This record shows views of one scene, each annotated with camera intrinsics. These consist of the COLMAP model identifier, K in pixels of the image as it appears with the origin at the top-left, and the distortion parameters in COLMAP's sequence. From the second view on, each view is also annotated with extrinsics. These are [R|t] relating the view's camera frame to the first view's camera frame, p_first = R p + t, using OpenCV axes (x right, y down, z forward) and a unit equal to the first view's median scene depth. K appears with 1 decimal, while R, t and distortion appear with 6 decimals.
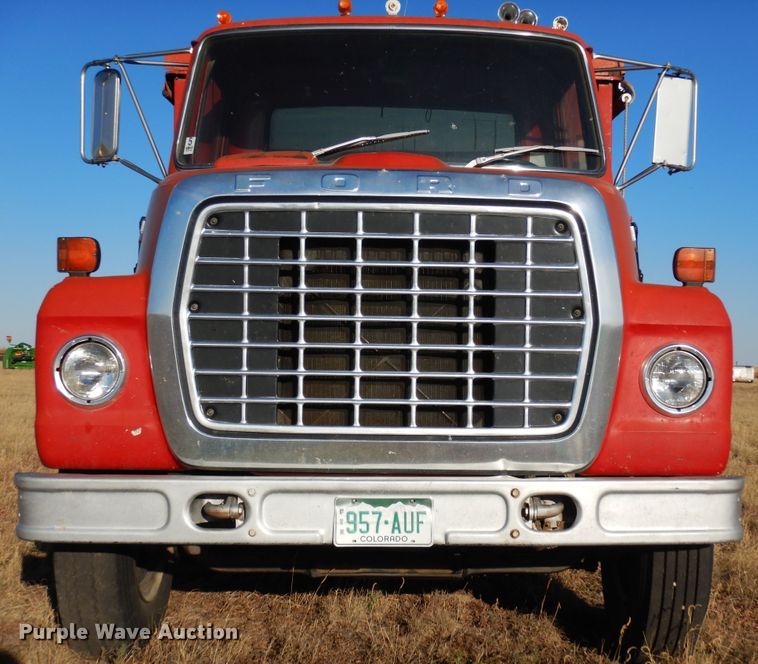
lens RADIAL K [[1117.4, 0, 381.3], [0, 1117.4, 333.4], [0, 0, 1]] dist [-0.000091, 0.000000]
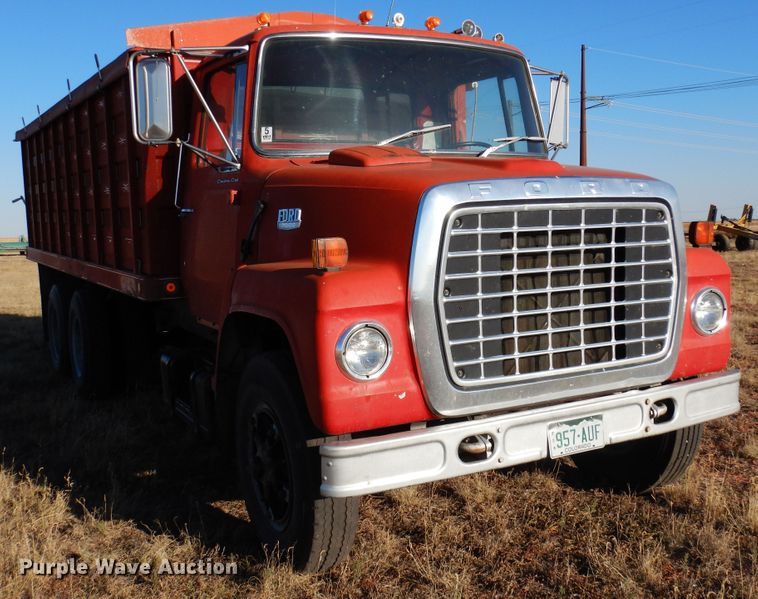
lens RADIAL K [[857.7, 0, 407.8], [0, 857.7, 302.9], [0, 0, 1]] dist [0.015601, 0.000000]
pose [[0.880334, -0.089190, 0.465894, -0.652374], [0.040483, 0.992707, 0.113548, -0.122347], [-0.472624, -0.081099, 0.877525, 0.175054]]
